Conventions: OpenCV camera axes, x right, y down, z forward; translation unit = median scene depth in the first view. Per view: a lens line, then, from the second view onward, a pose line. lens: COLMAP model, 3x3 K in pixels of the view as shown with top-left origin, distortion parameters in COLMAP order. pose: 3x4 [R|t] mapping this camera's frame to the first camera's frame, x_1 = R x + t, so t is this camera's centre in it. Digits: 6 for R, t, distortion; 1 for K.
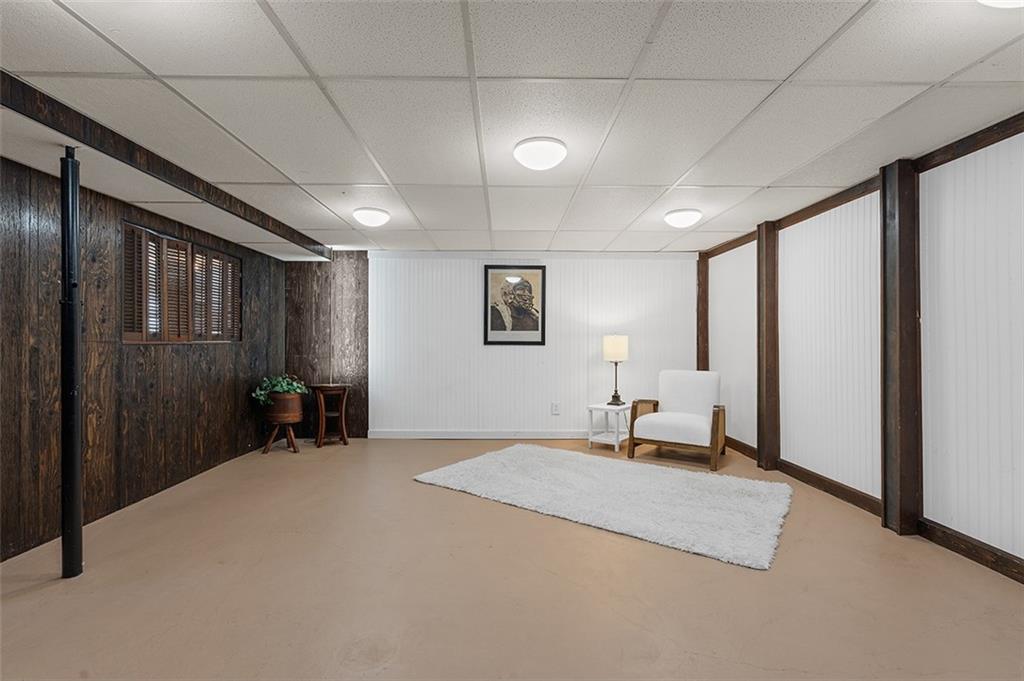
lens RADIAL K [[463.8, 0, 512.0], [0, 463.8, 340.5], [0, 0, 1]] dist [-0.001009, 0.000015]
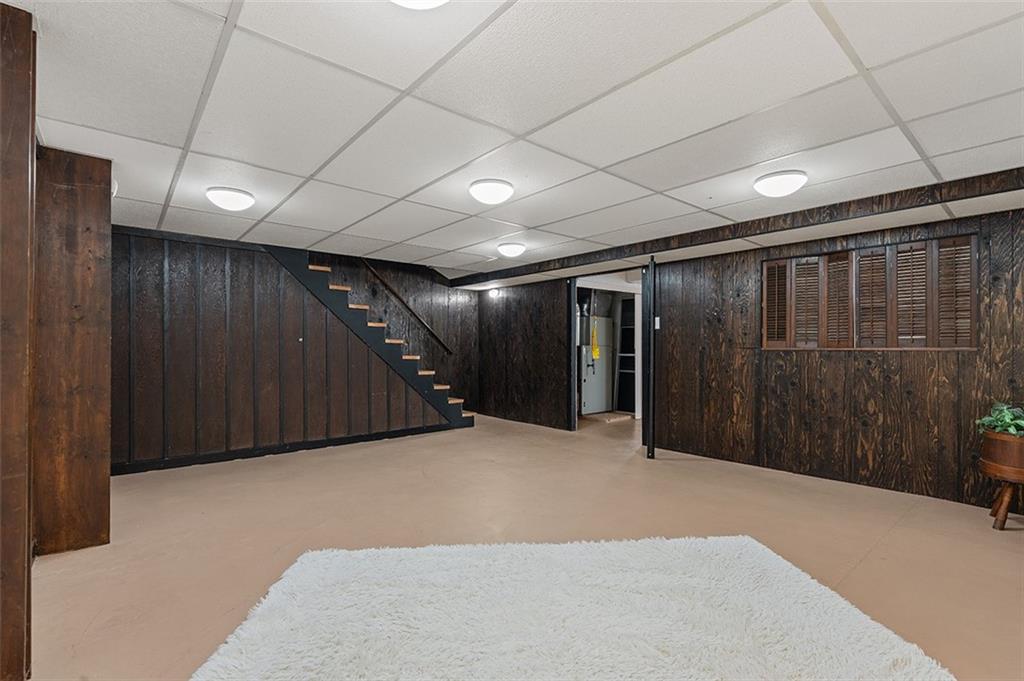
lens RADIAL K [[463.8, 0, 512.0], [0, 463.8, 340.5], [0, 0, 1]] dist [-0.001009, 0.000015]
pose [[-0.770055, -0.000248, -0.637977, 0.634919], [0.008802, 0.999901, -0.011012, -0.011574], [0.637917, -0.014095, -0.769976, 1.595079]]
